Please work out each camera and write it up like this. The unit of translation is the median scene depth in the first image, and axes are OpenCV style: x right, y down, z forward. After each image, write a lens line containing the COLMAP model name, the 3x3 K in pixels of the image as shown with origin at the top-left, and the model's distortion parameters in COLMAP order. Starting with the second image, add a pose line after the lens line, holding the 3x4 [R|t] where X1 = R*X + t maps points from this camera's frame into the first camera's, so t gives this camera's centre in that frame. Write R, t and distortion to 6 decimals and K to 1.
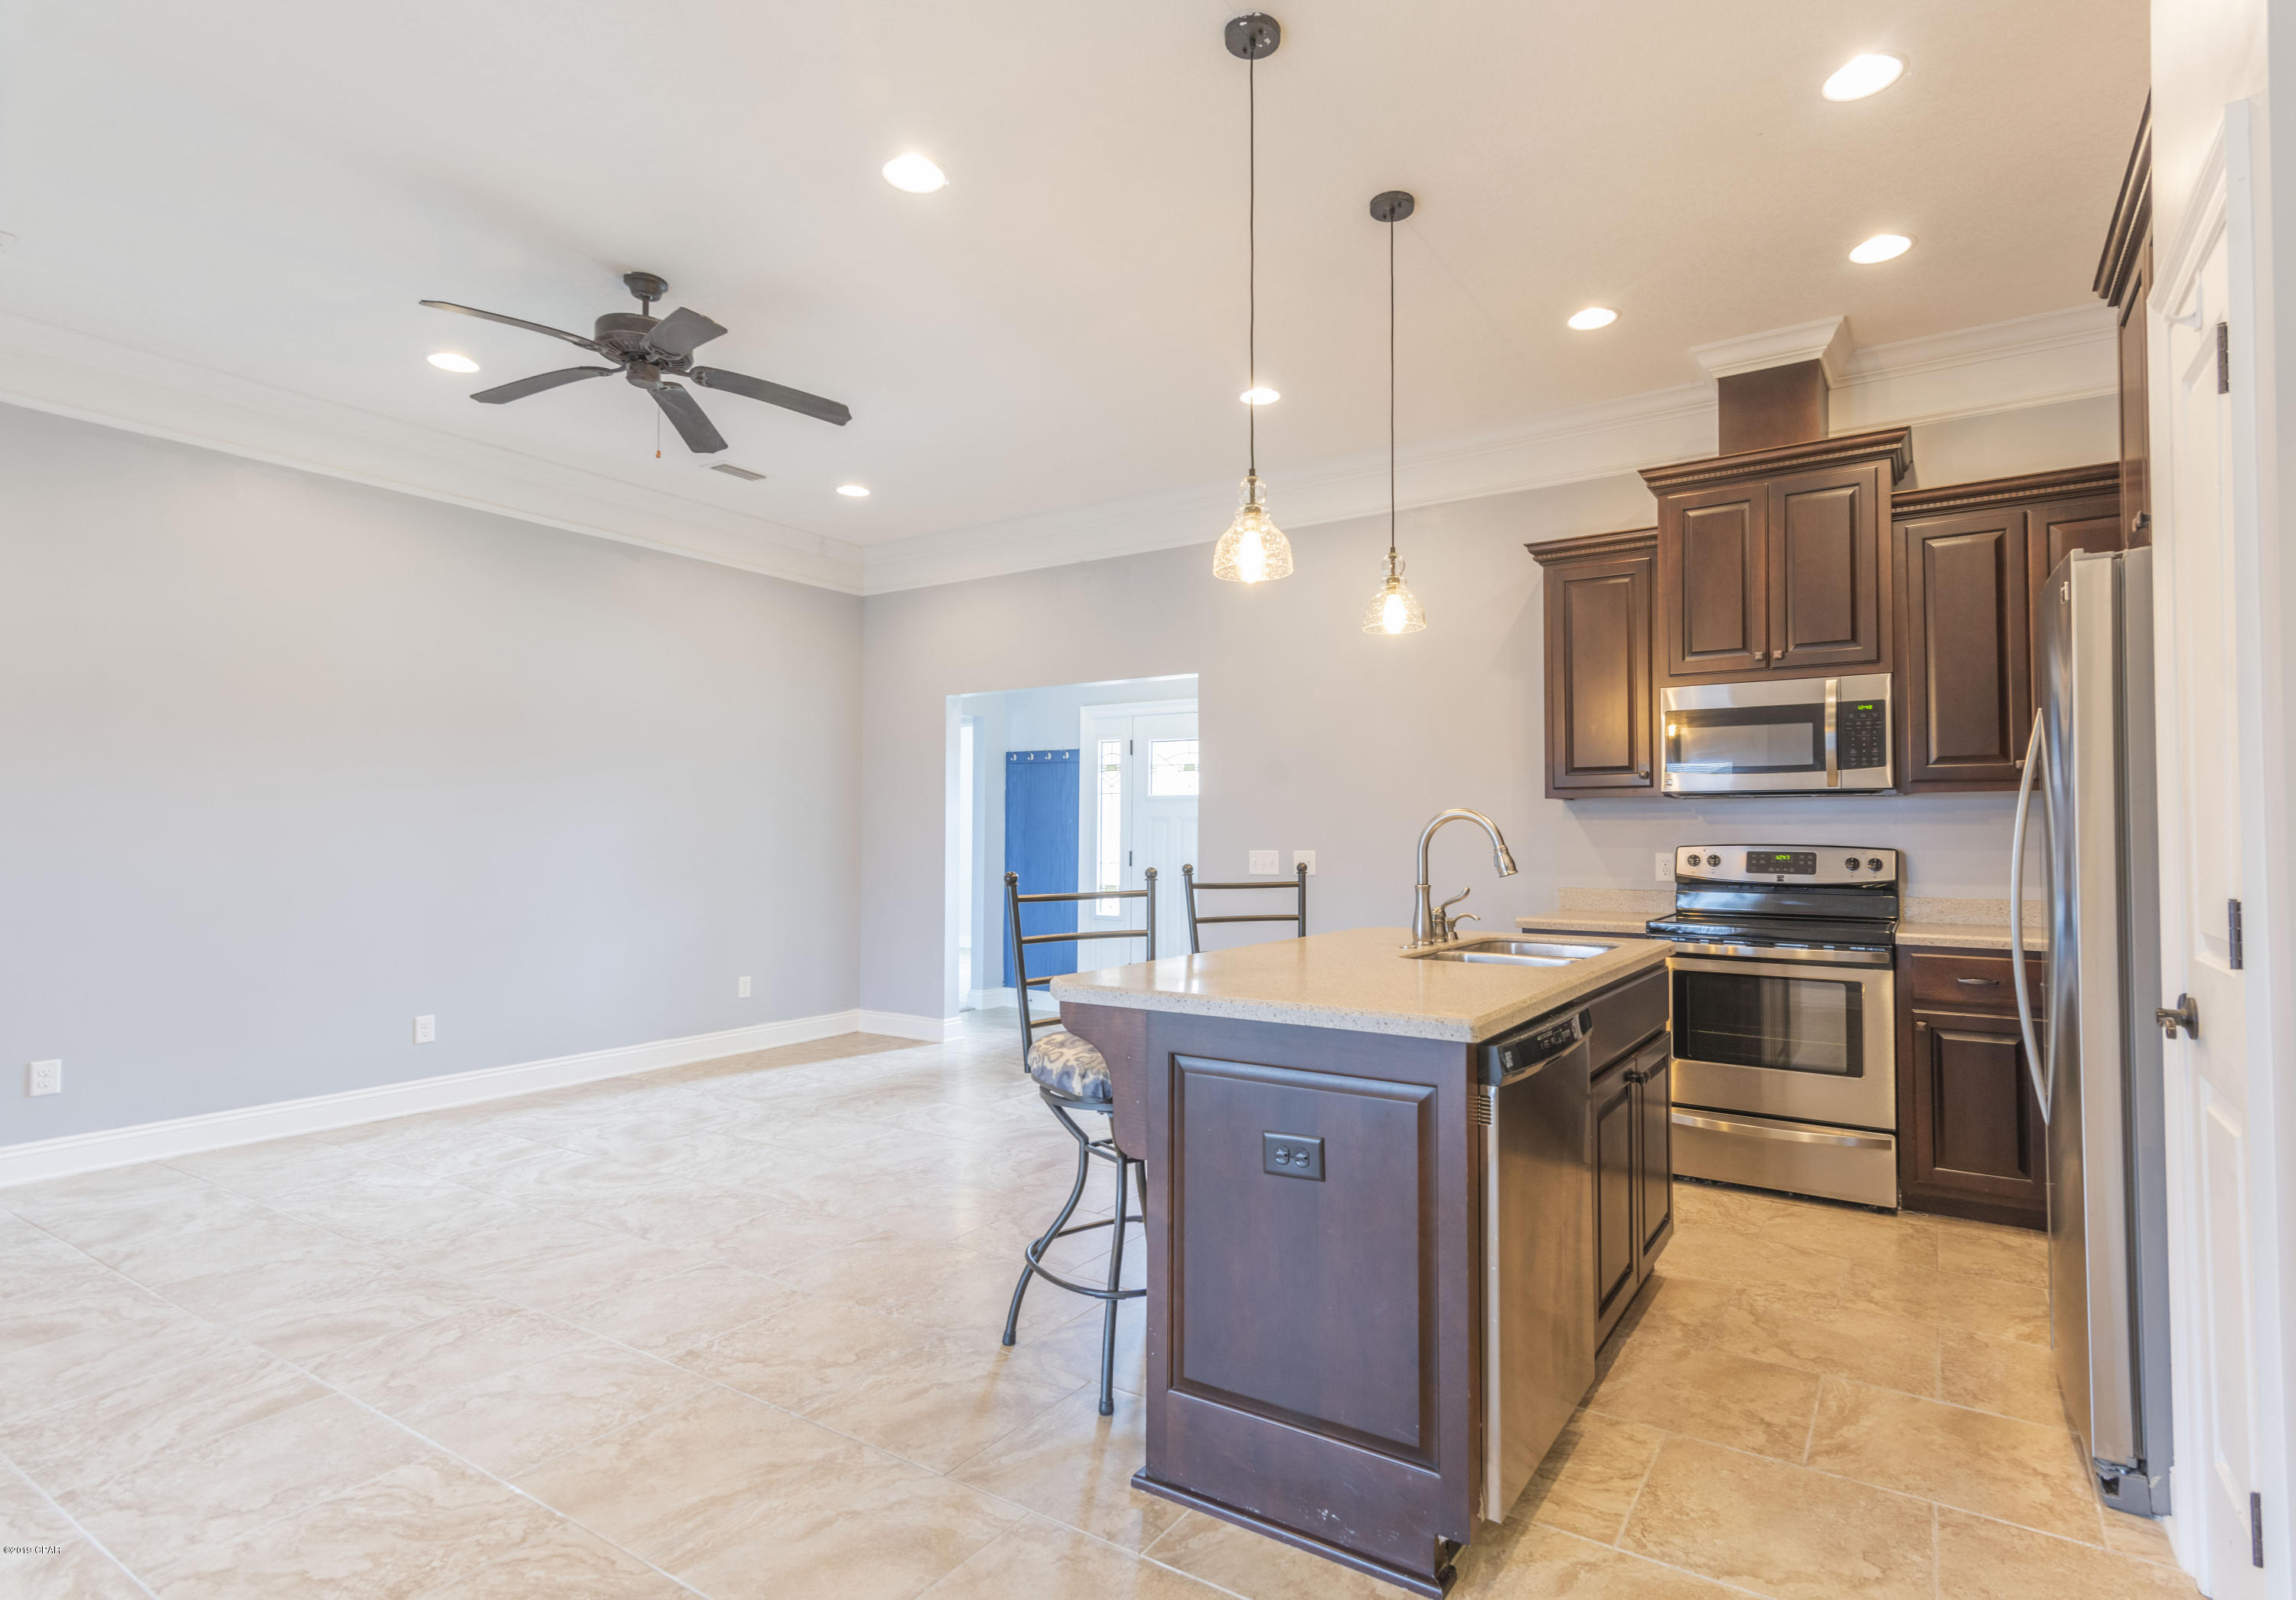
lens RADIAL K [[1157.3, 0, 1205.6], [0, 1157.3, 806.1], [0, 0, 1]] dist [0.015464, 0.000724]
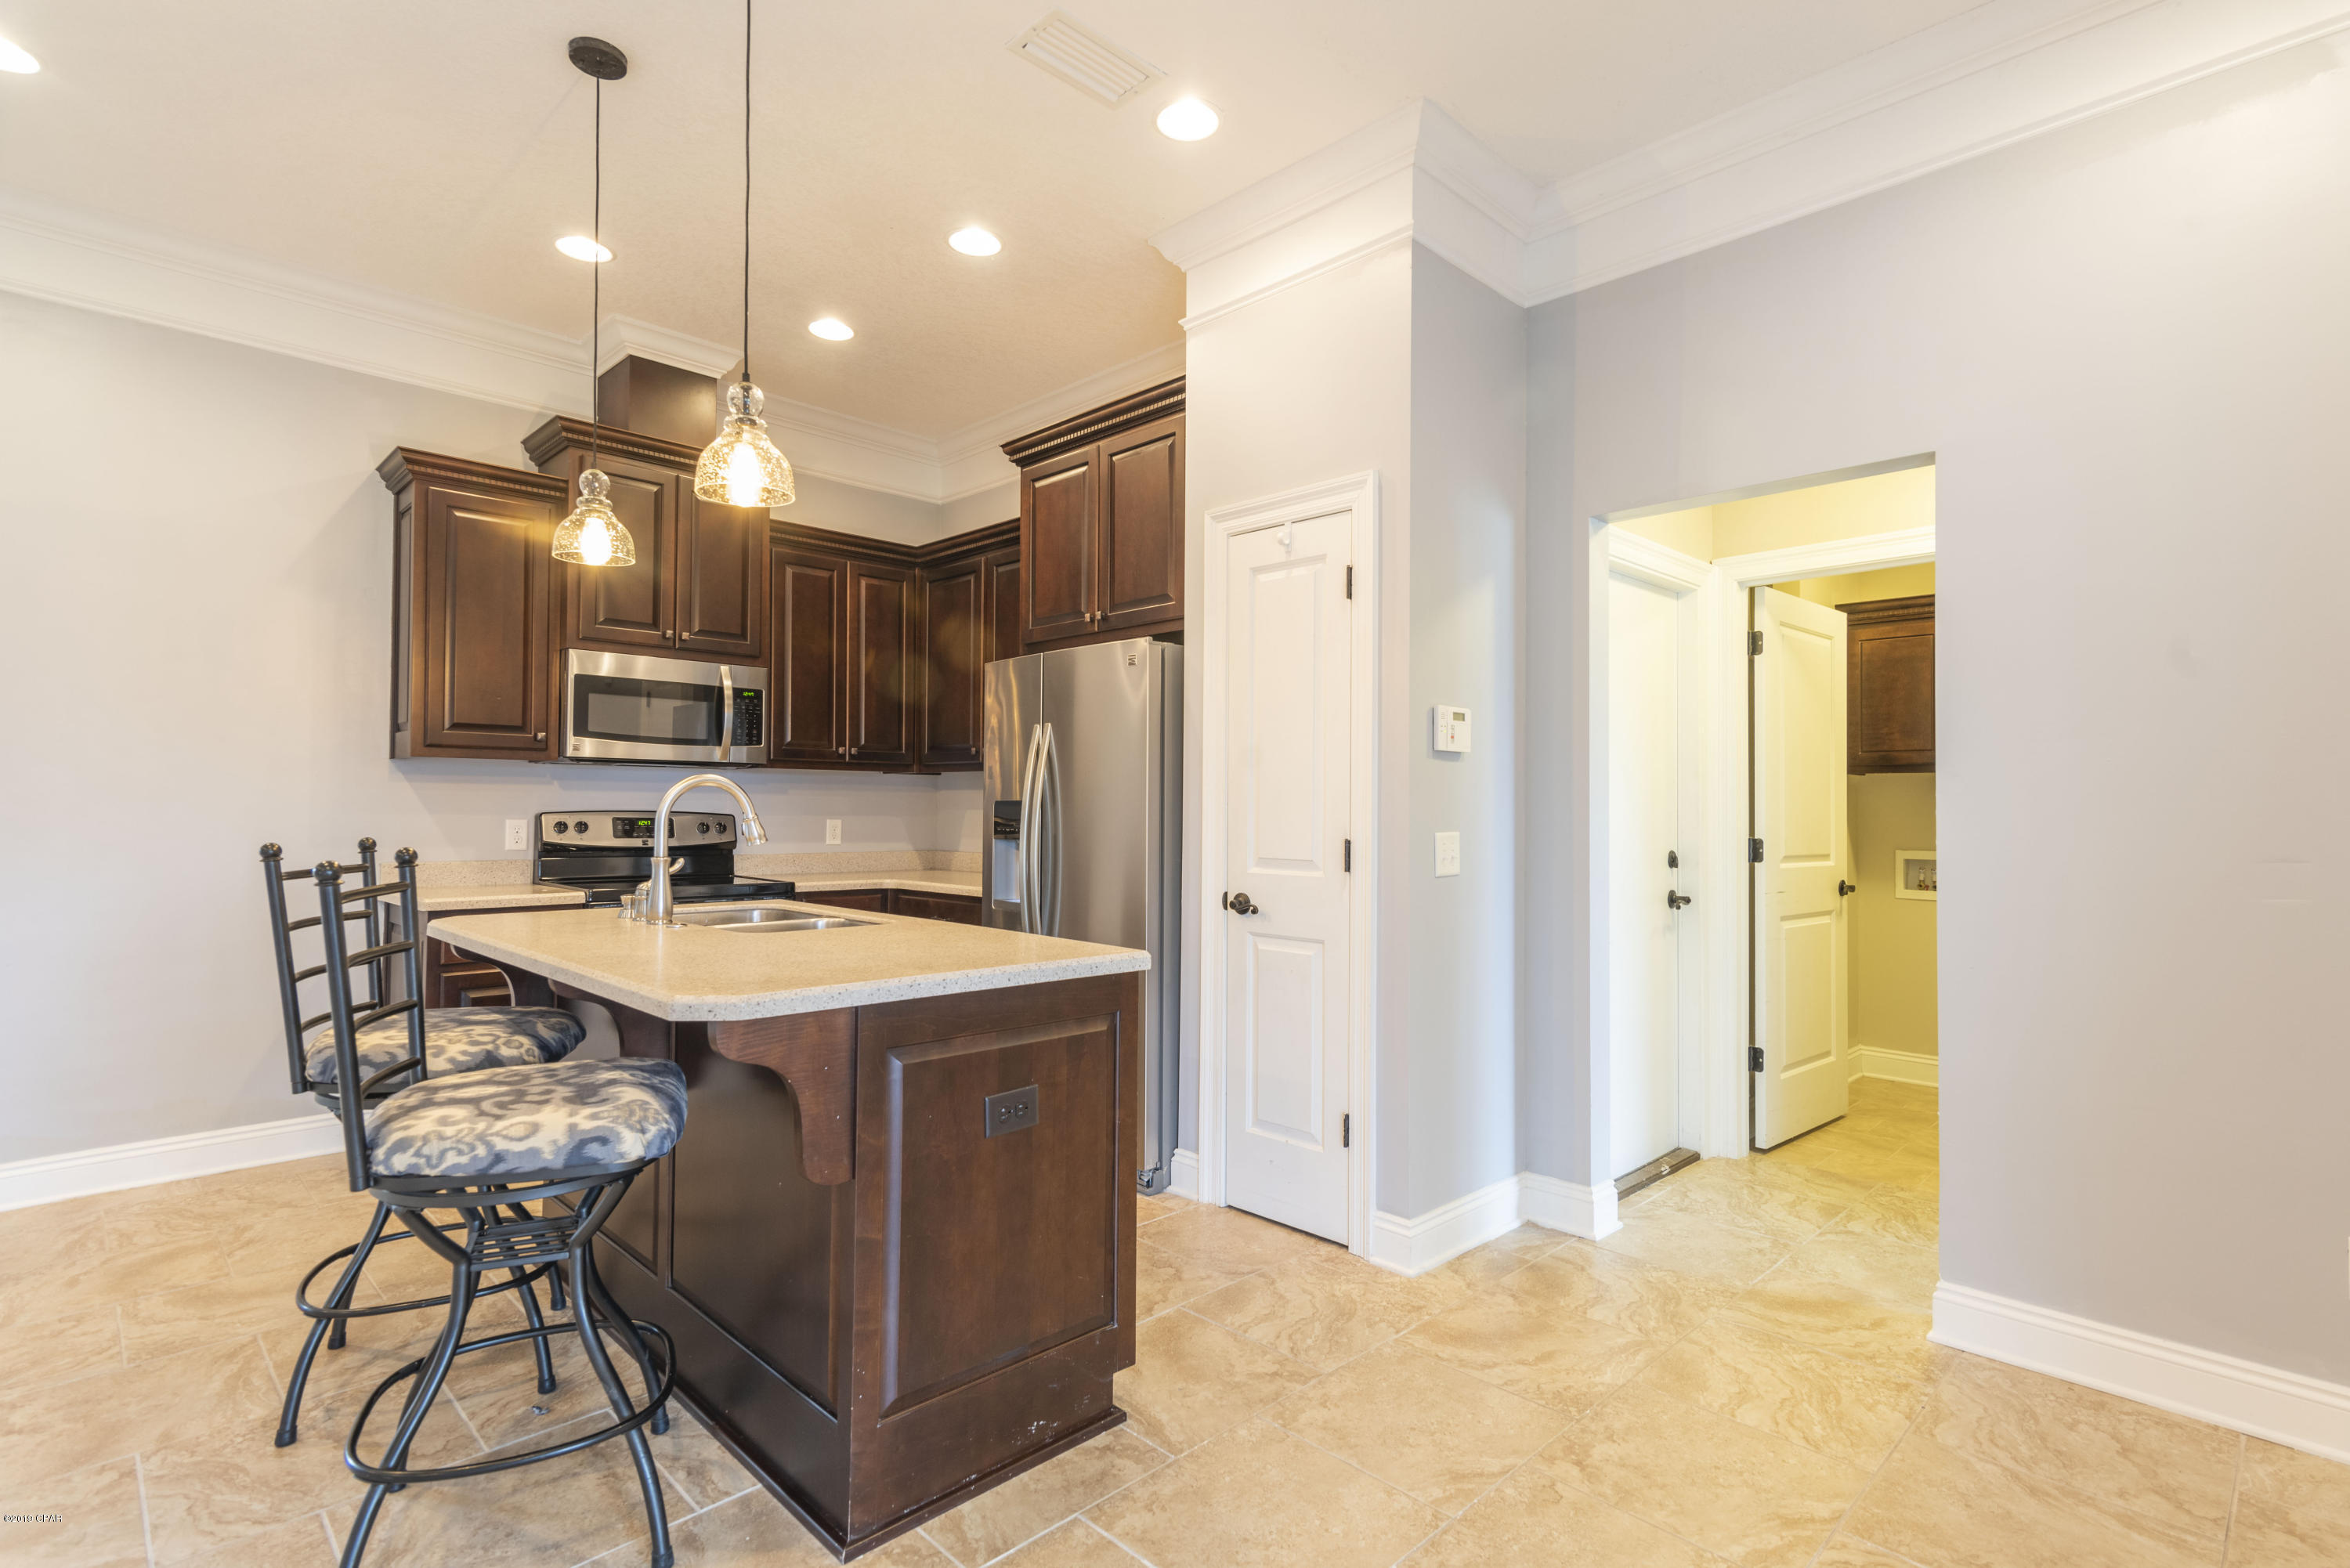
lens RADIAL K [[1133.5, 0, 1174.3], [0, 1133.5, 790.1], [0, 0, 1]] dist [0.014431, -0.000009]
pose [[0.228204, 0.016662, 0.973471, -0.521802], [-0.033587, 0.999393, -0.009232, 0.009527], [-0.973034, -0.030590, 0.228625, 0.368063]]
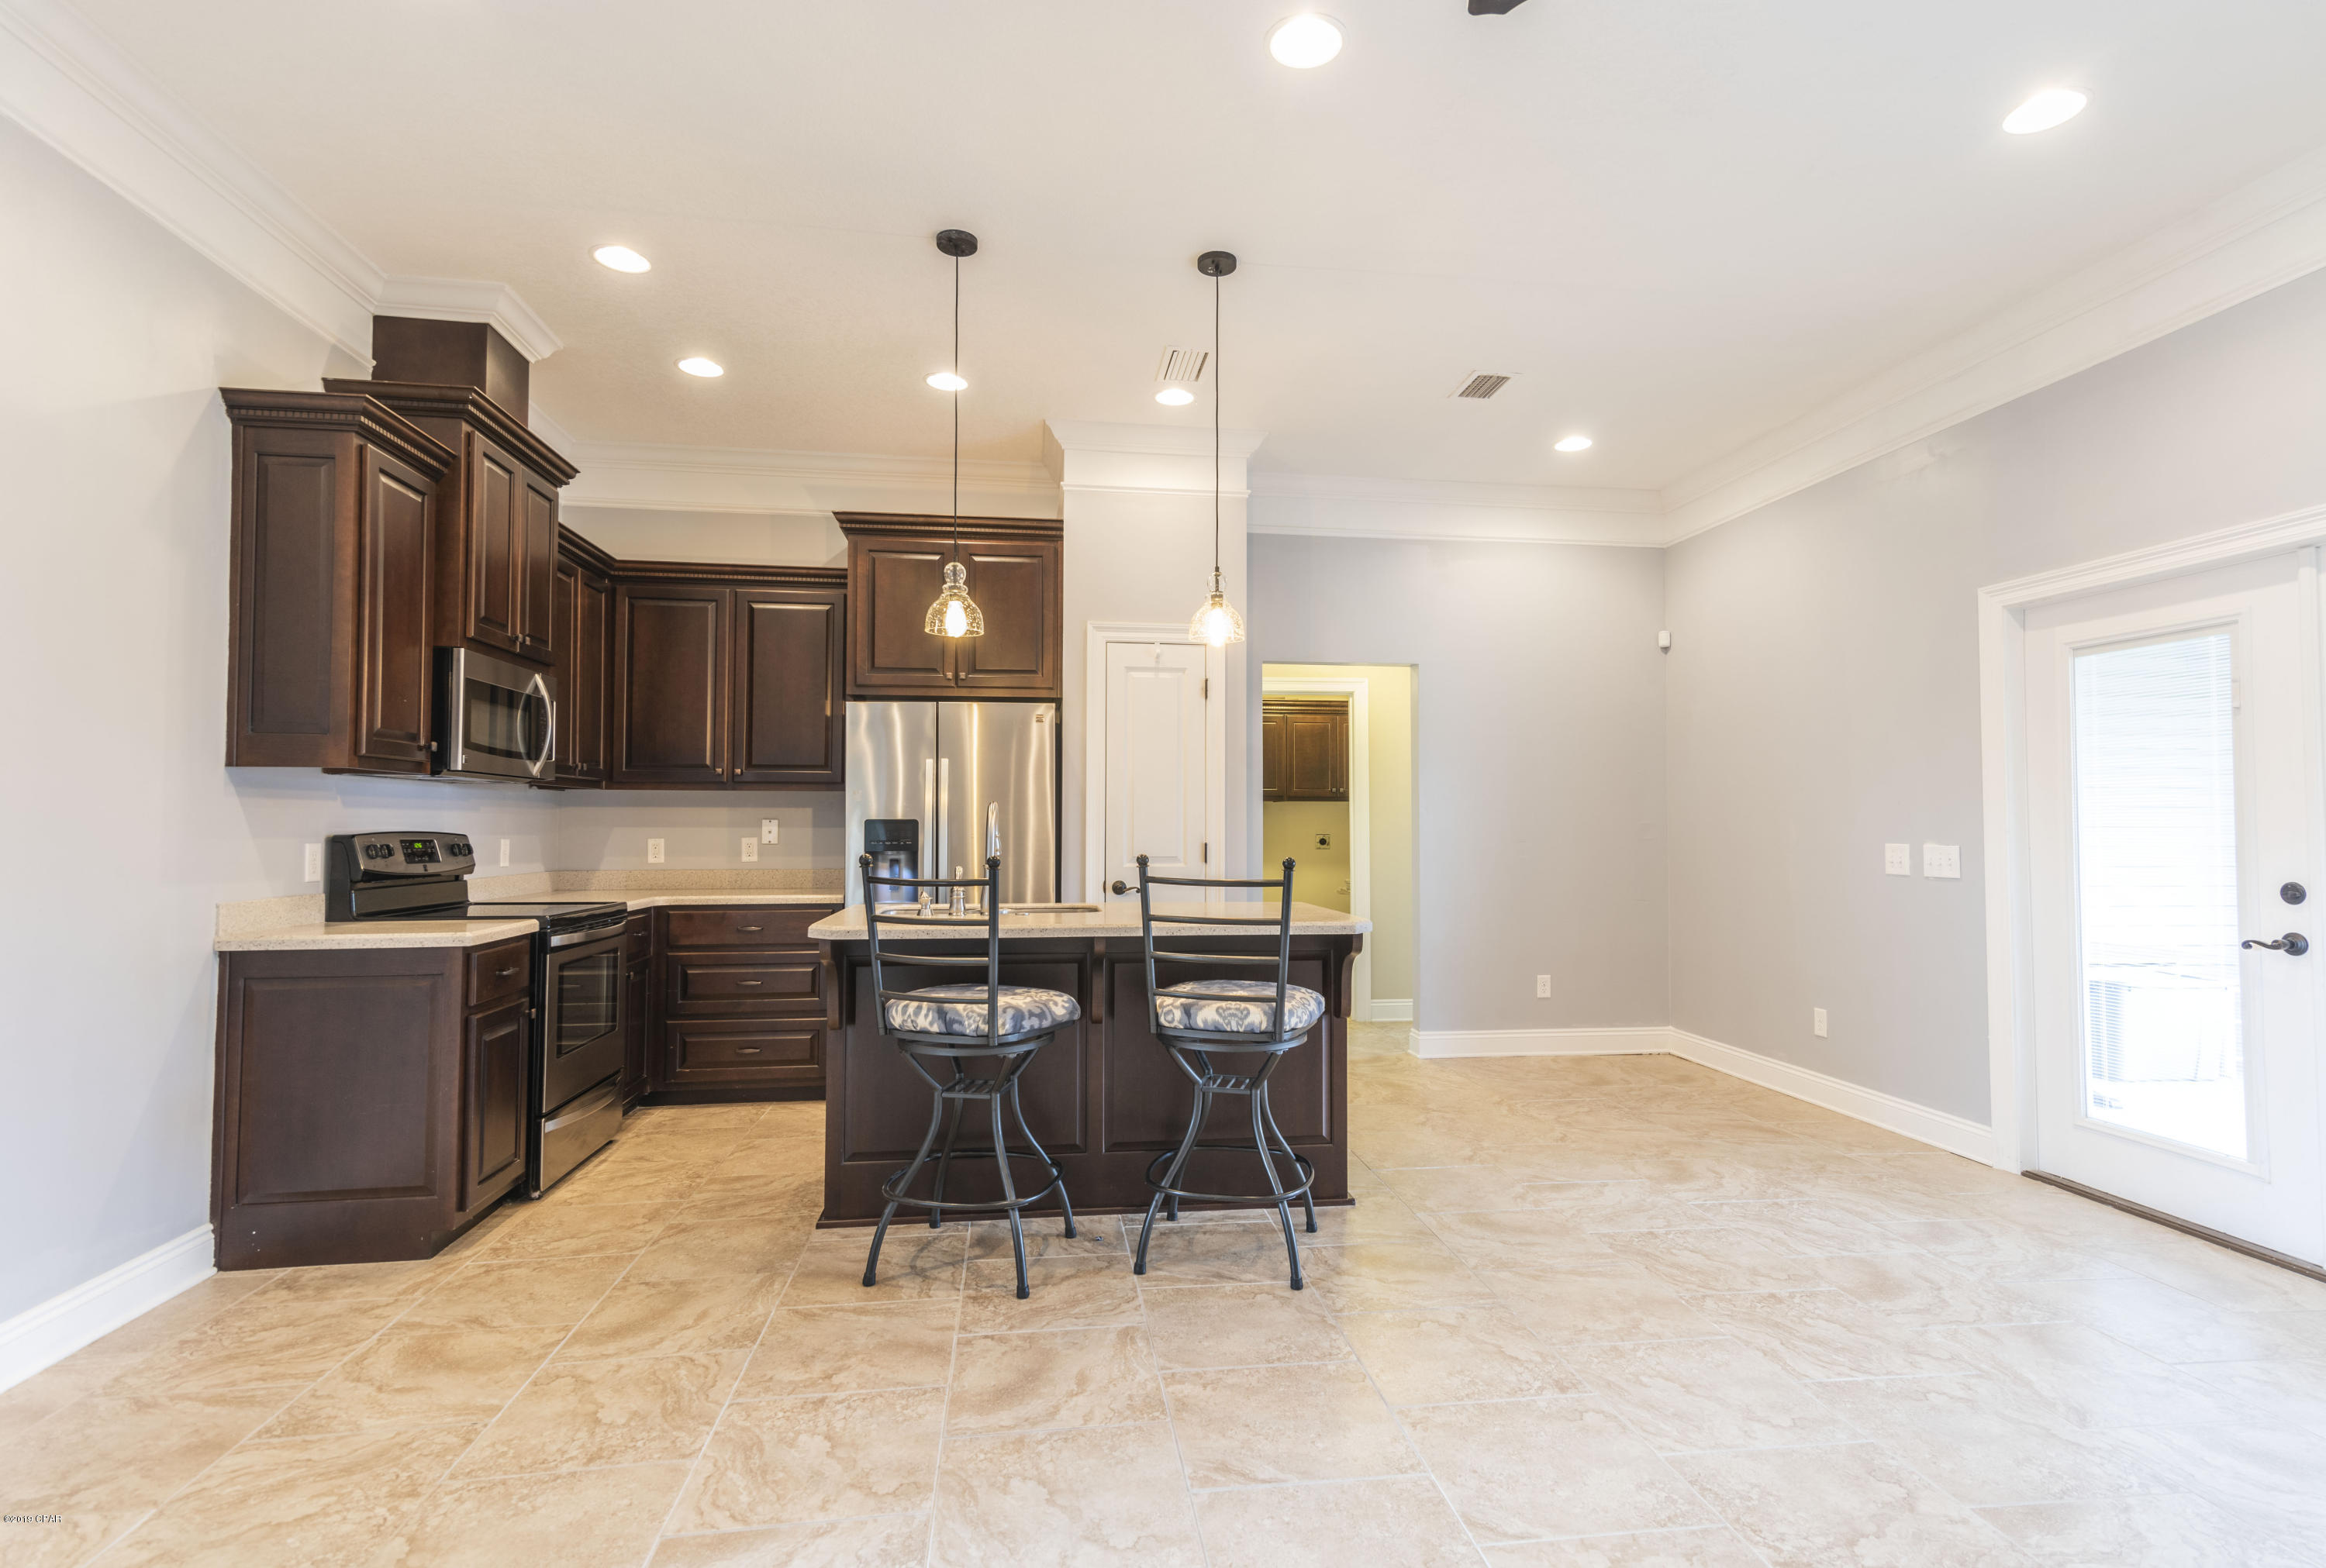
lens RADIAL K [[1144.1, 0, 1164.0], [0, 1144.1, 798.4], [0, 0, 1]] dist [0.014395, -0.000401]
pose [[-0.637967, 0.014939, 0.769919, -0.744885], [-0.022224, 0.999038, -0.037799, 0.035614], [-0.769743, -0.041225, -0.637021, 1.446598]]
